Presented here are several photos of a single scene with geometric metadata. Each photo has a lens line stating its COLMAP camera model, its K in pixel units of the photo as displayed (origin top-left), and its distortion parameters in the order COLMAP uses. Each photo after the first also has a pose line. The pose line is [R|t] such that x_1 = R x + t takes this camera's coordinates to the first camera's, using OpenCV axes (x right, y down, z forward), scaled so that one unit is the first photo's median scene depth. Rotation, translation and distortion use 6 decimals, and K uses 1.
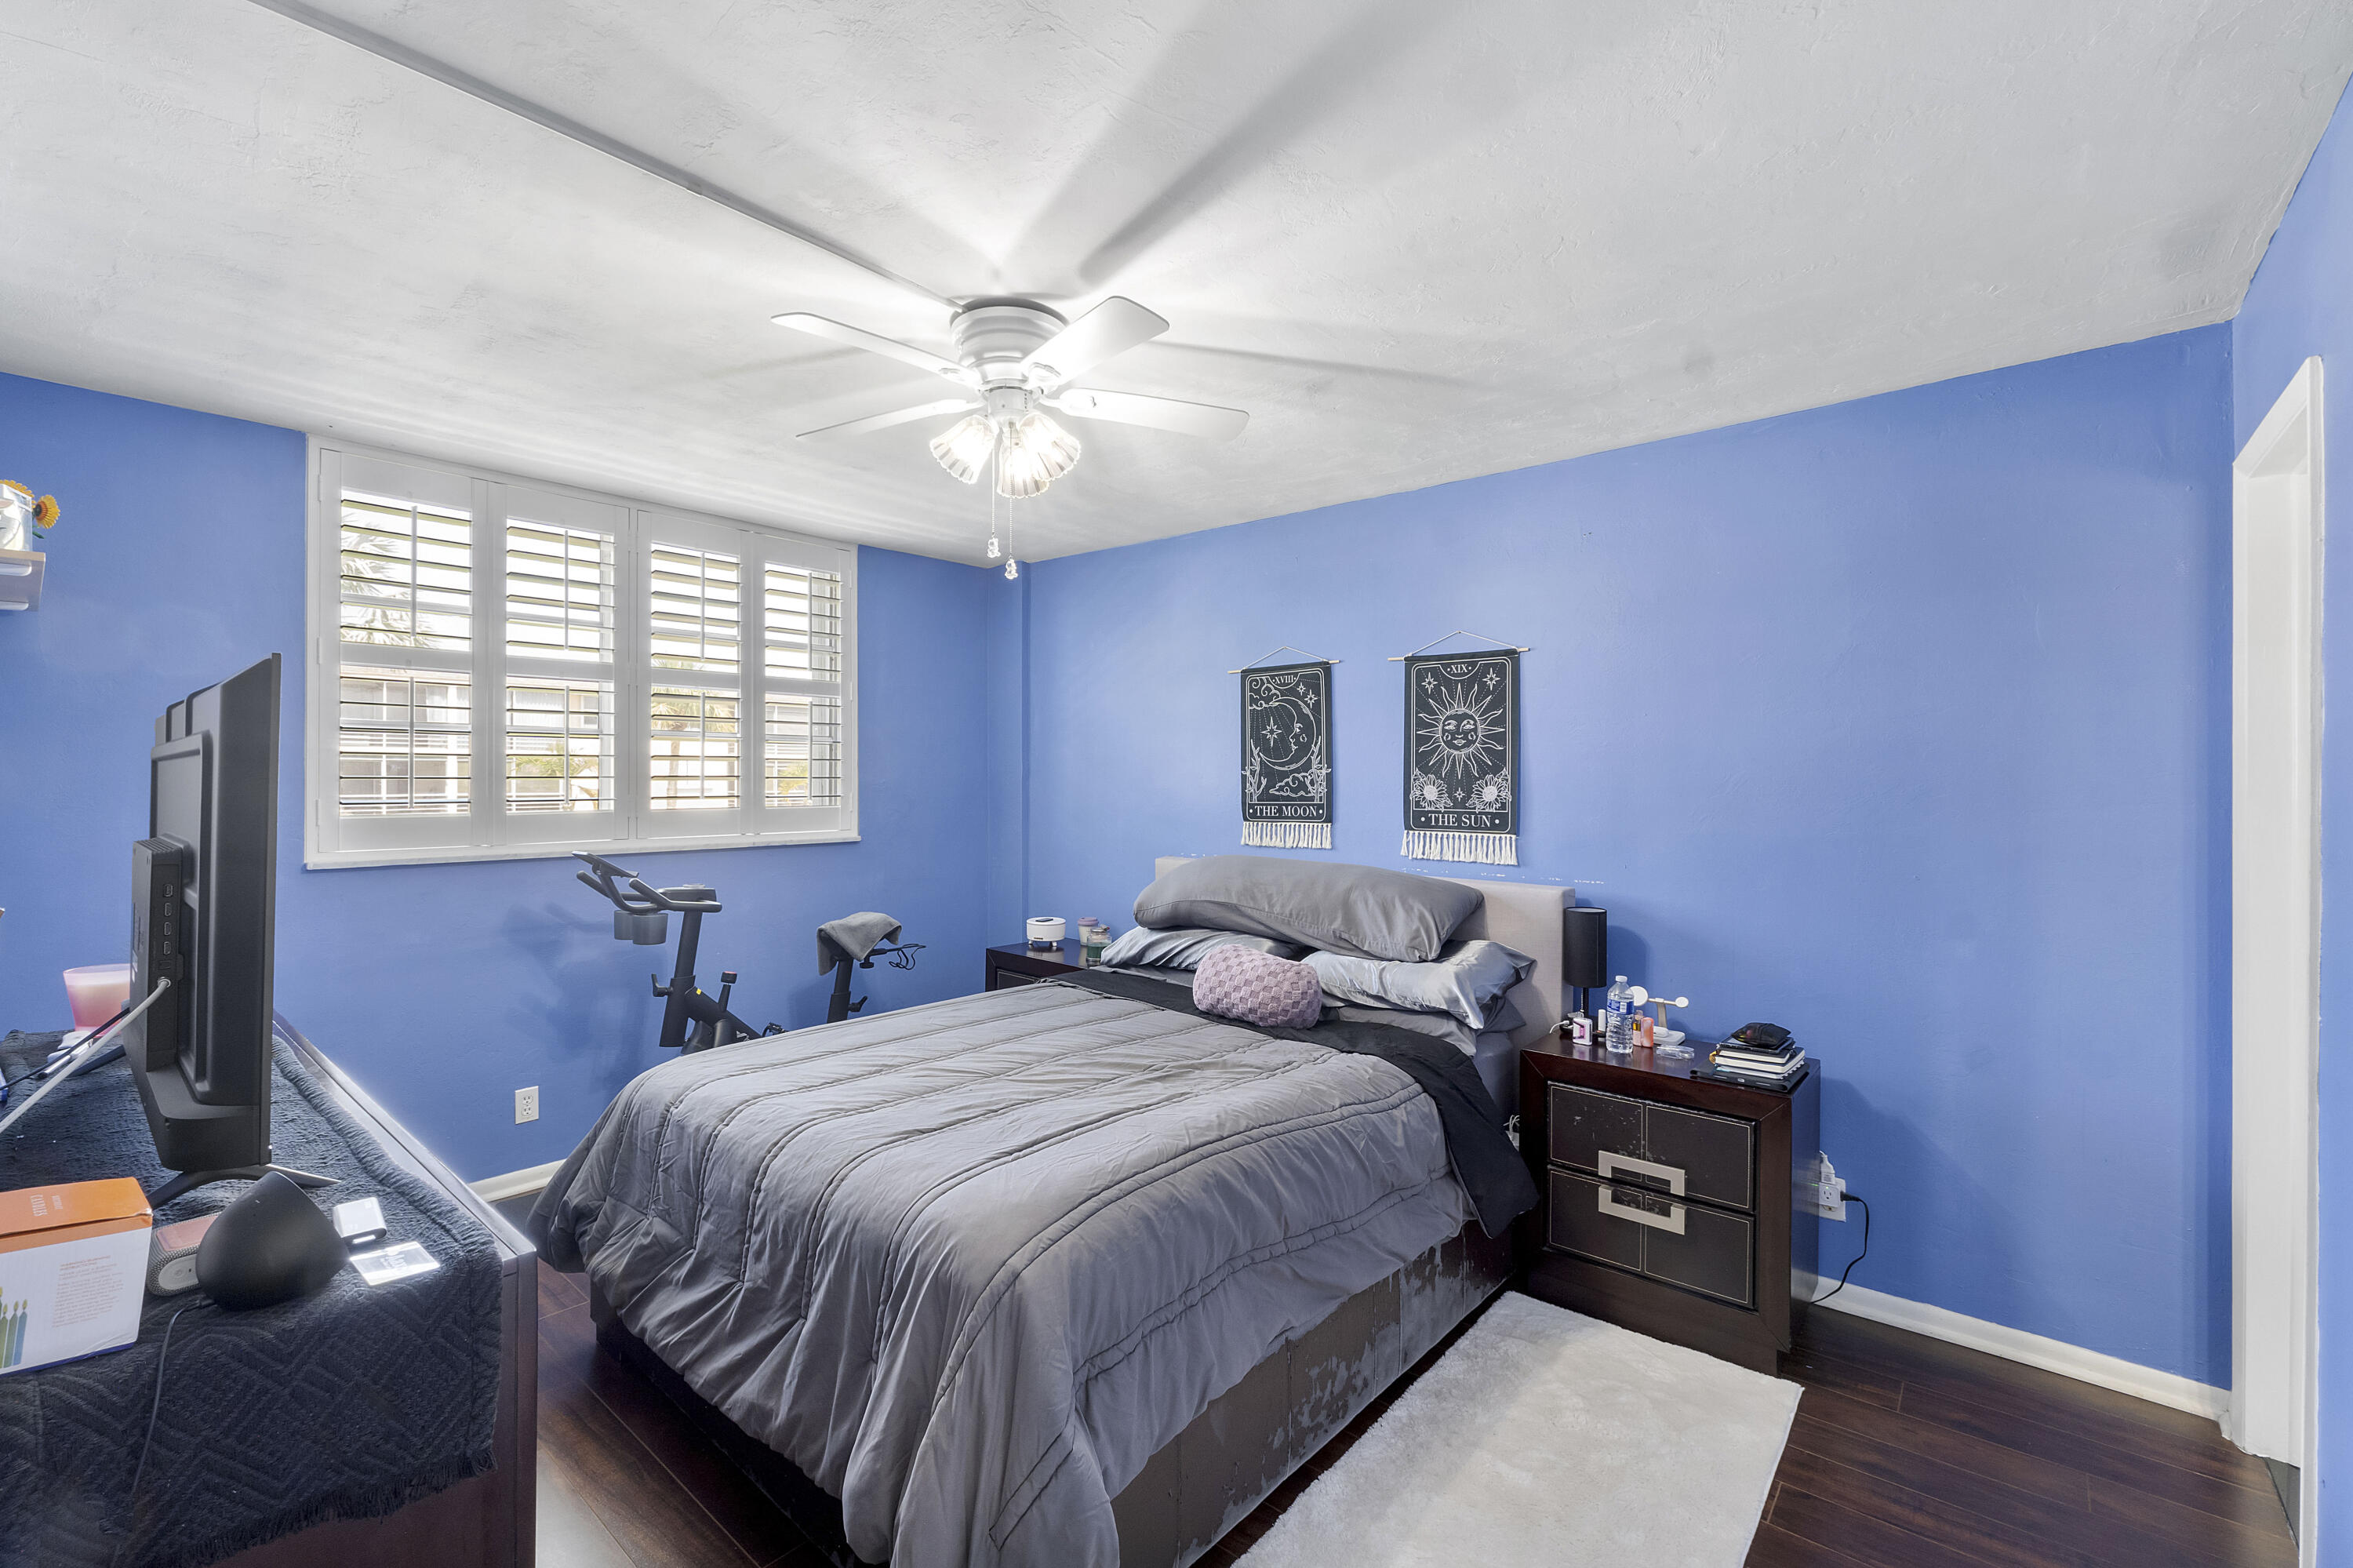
lens RADIAL K [[992.5, 0, 1178.7], [0, 992.5, 779.9], [0, 0, 1]] dist [0.002255, 0.000263]
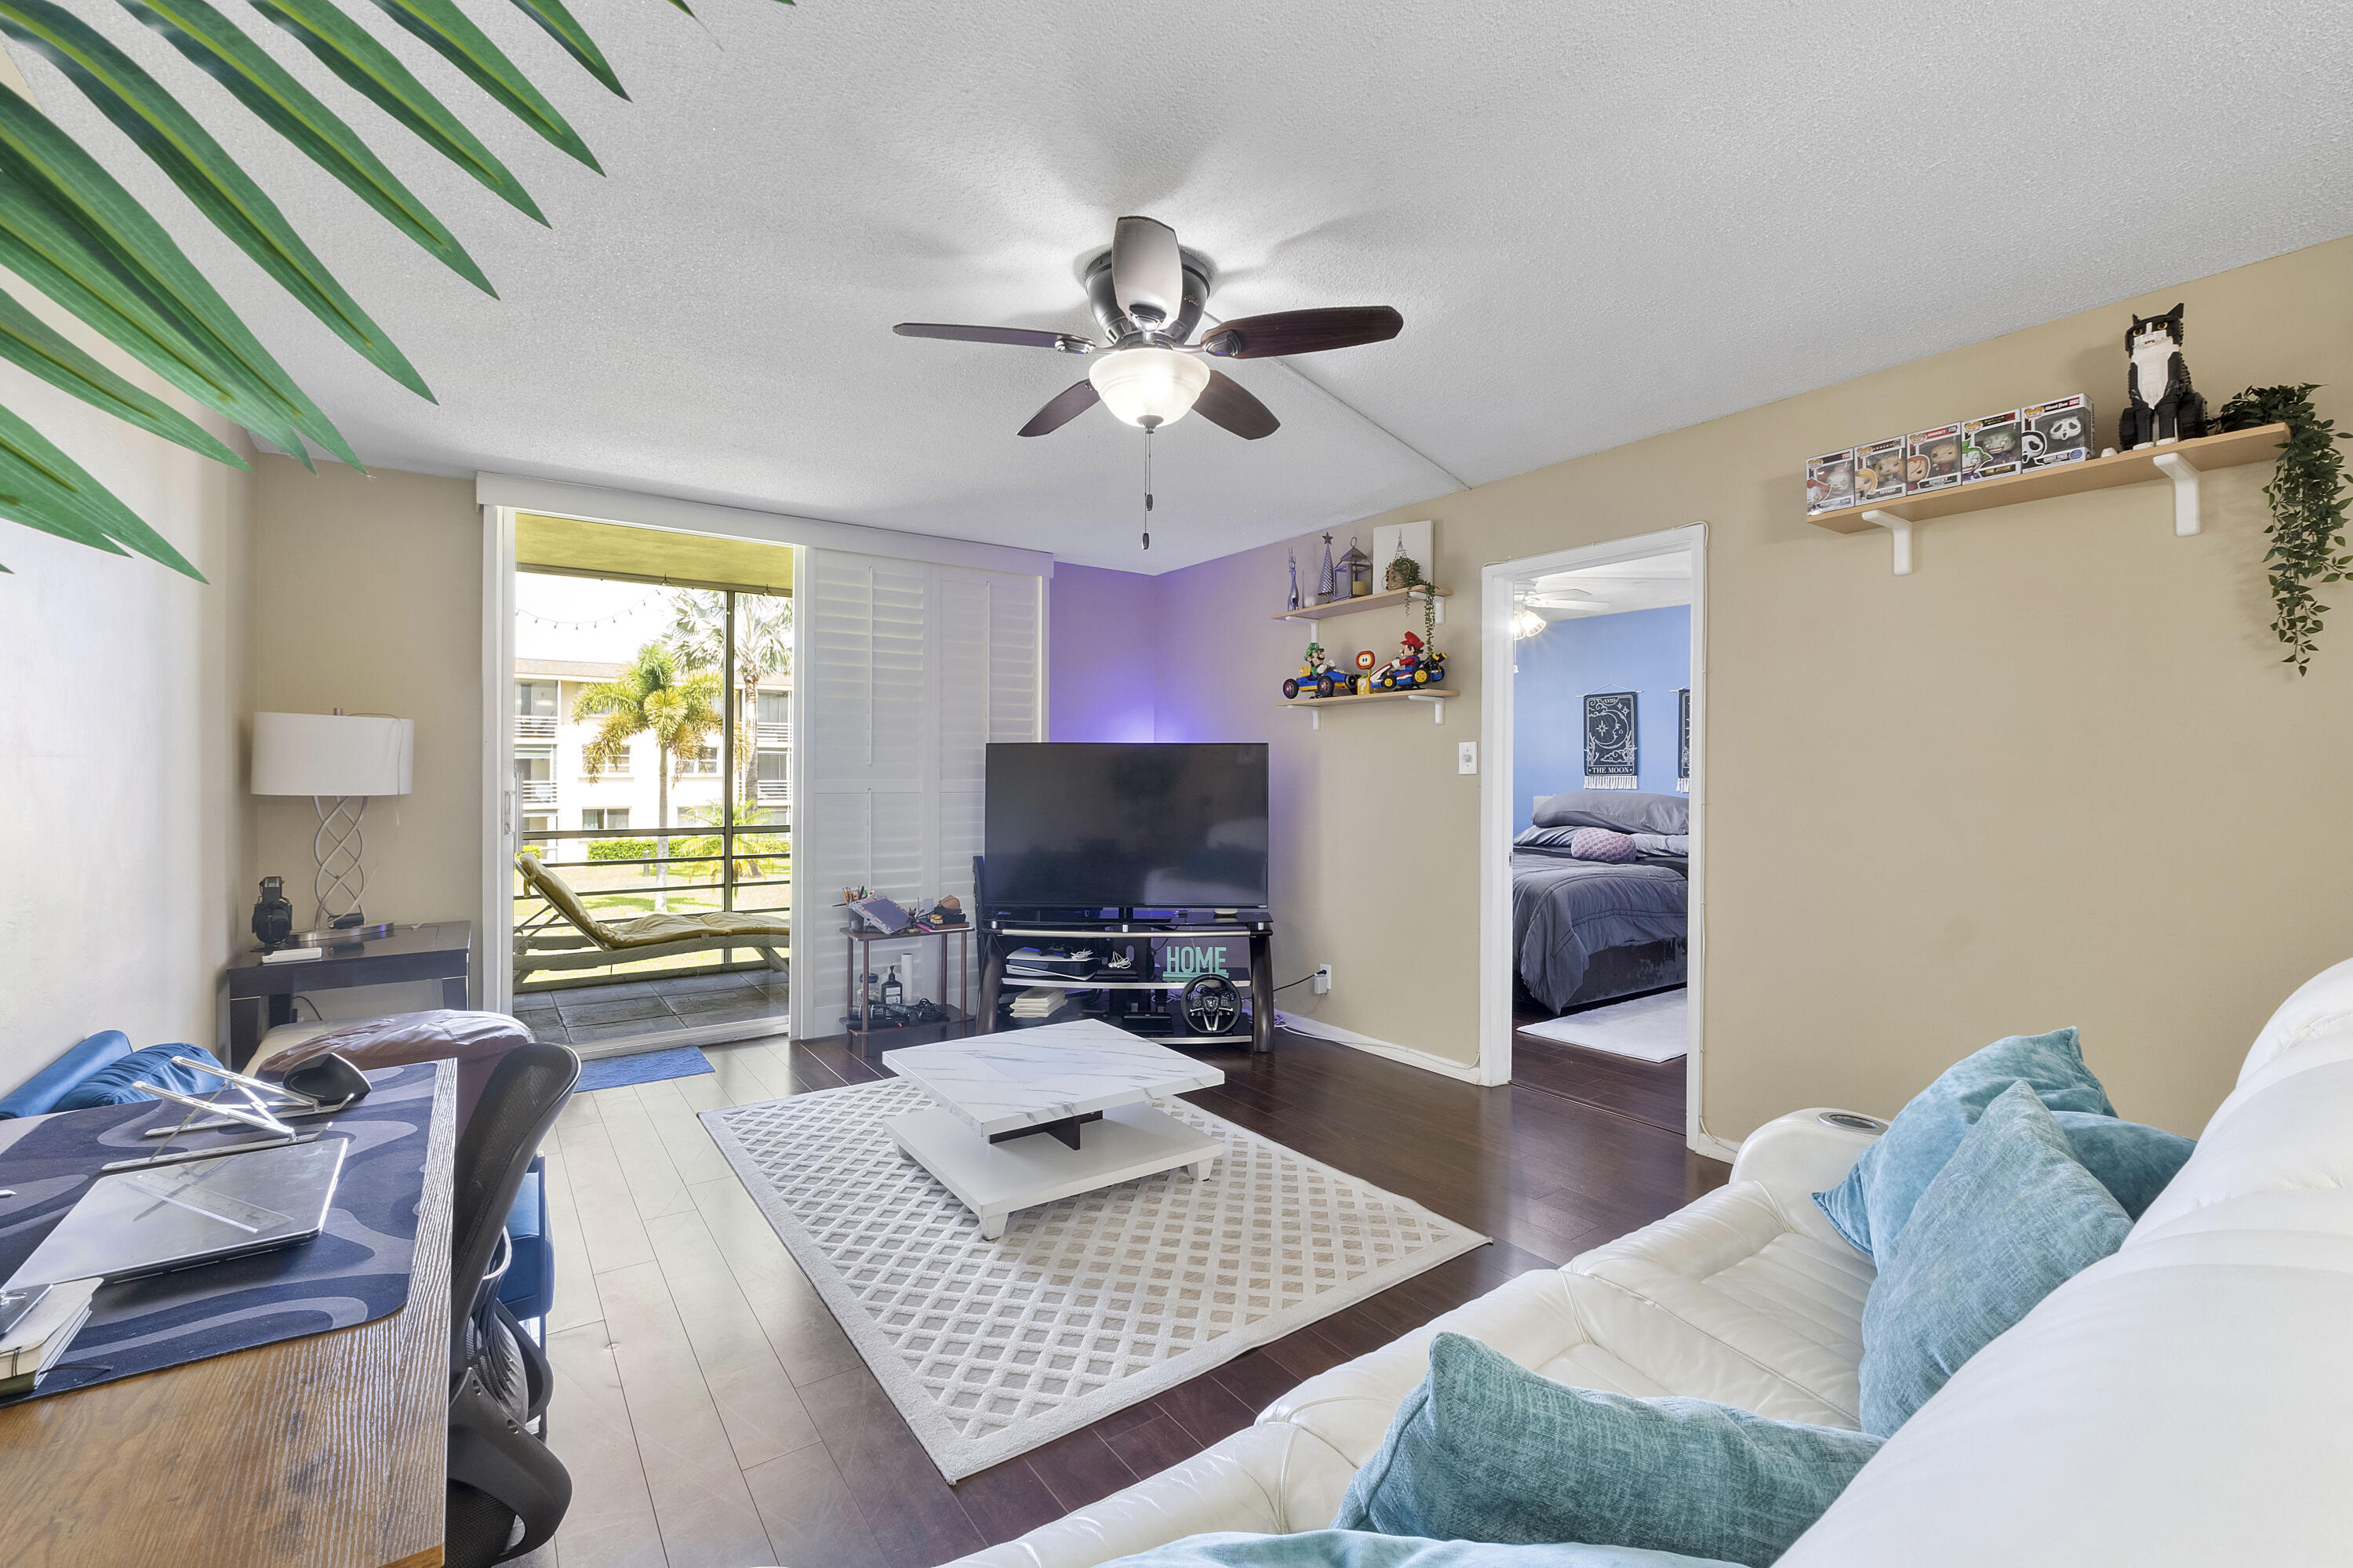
lens RADIAL K [[992.5, 0, 1162.7], [0, 992.5, 777.2], [0, 0, 1]] dist [0.002255, 0.000263]
pose [[0.966710, 0.001849, -0.255867, -0.241386], [-0.000445, 0.999985, 0.005545, 0.035983], [0.255873, -0.005246, 0.966696, -1.089687]]
